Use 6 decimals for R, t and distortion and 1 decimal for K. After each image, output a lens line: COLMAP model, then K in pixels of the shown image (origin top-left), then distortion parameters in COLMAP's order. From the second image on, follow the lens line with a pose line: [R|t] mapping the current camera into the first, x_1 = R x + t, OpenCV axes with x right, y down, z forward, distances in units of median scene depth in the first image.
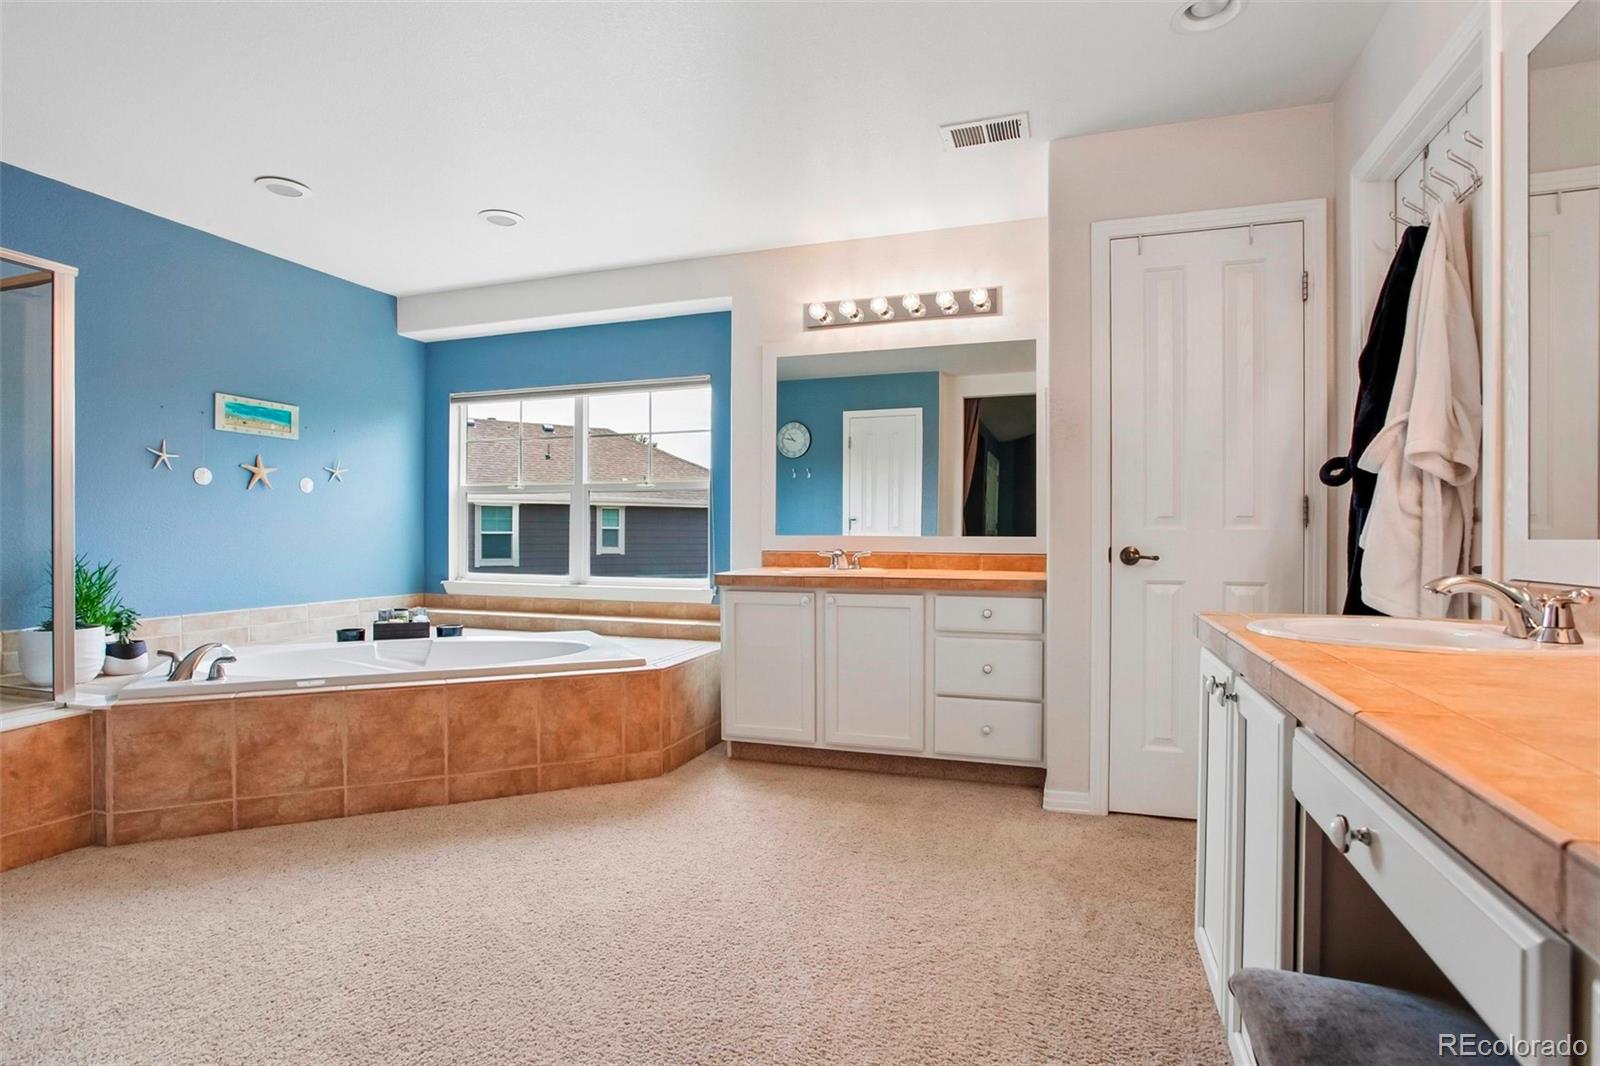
lens RADIAL K [[826.3, 0, 792.4], [0, 826.3, 545.1], [0, 0, 1]] dist [-0.055435, 0.019971]
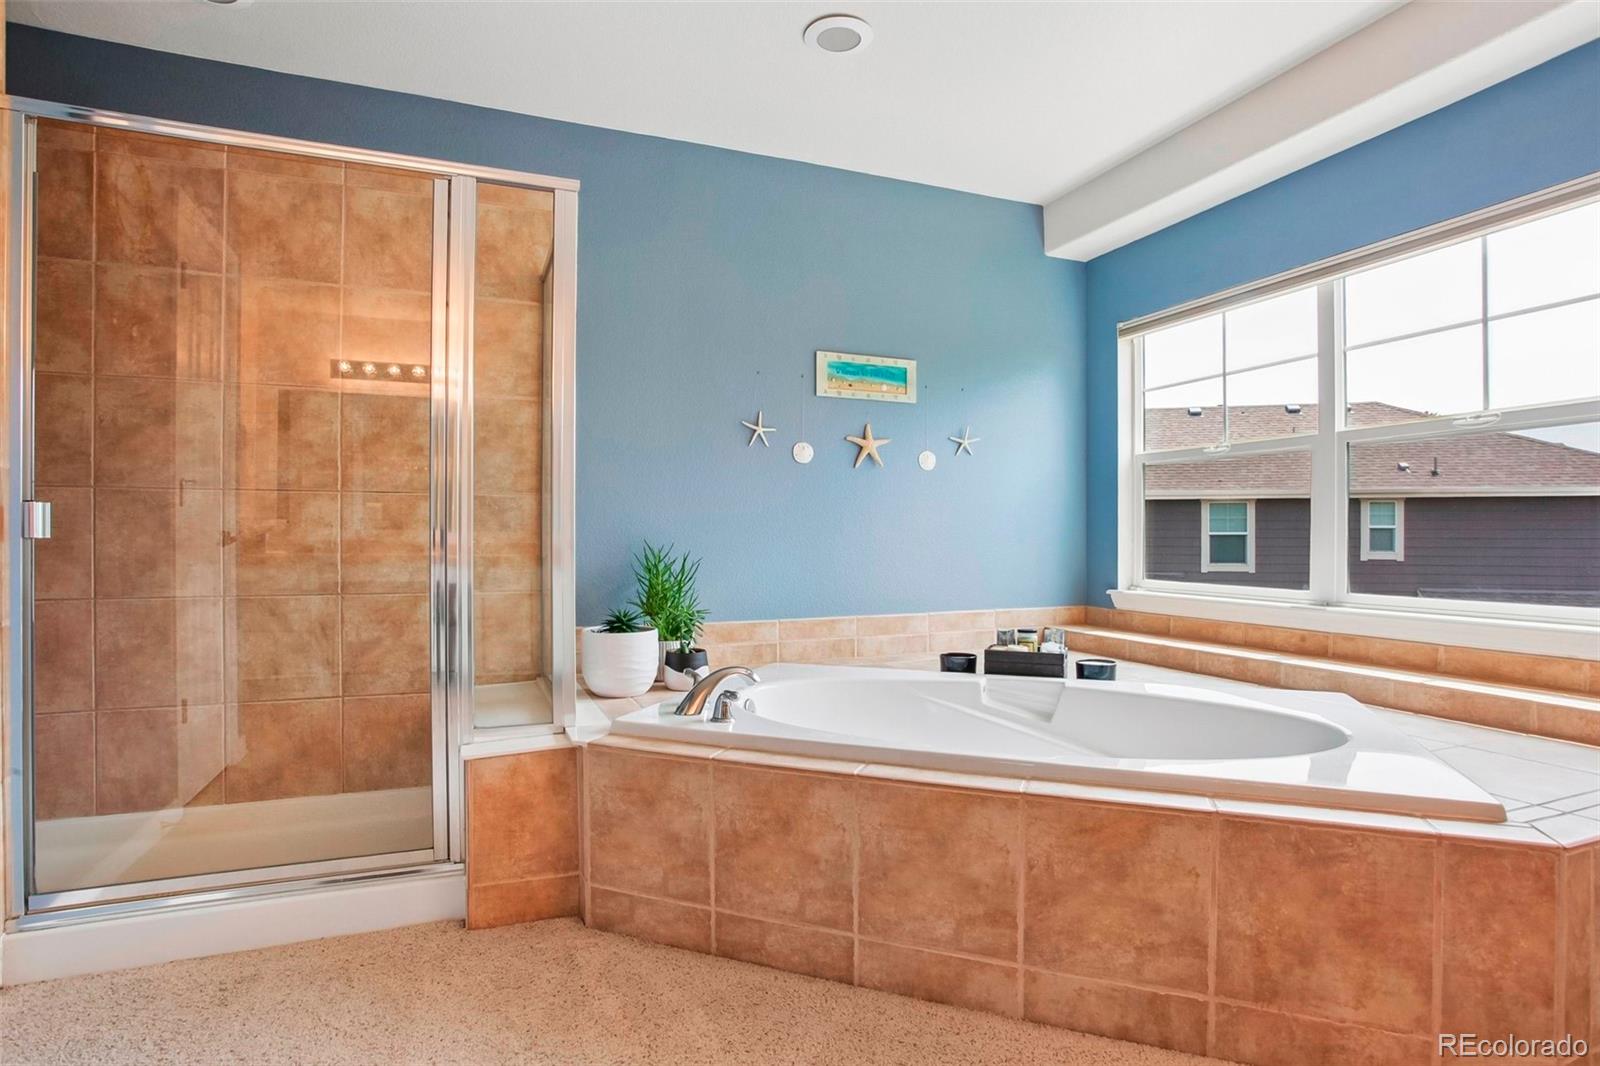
lens RADIAL K [[826.3, 0, 781.8], [0, 826.3, 543.1], [0, 0, 1]] dist [-0.055435, 0.019971]
pose [[0.655960, 0.001608, -0.754794, -0.125201], [-0.007506, 0.999962, -0.004393, 0.013374], [0.754759, 0.008547, 0.655947, 0.513354]]
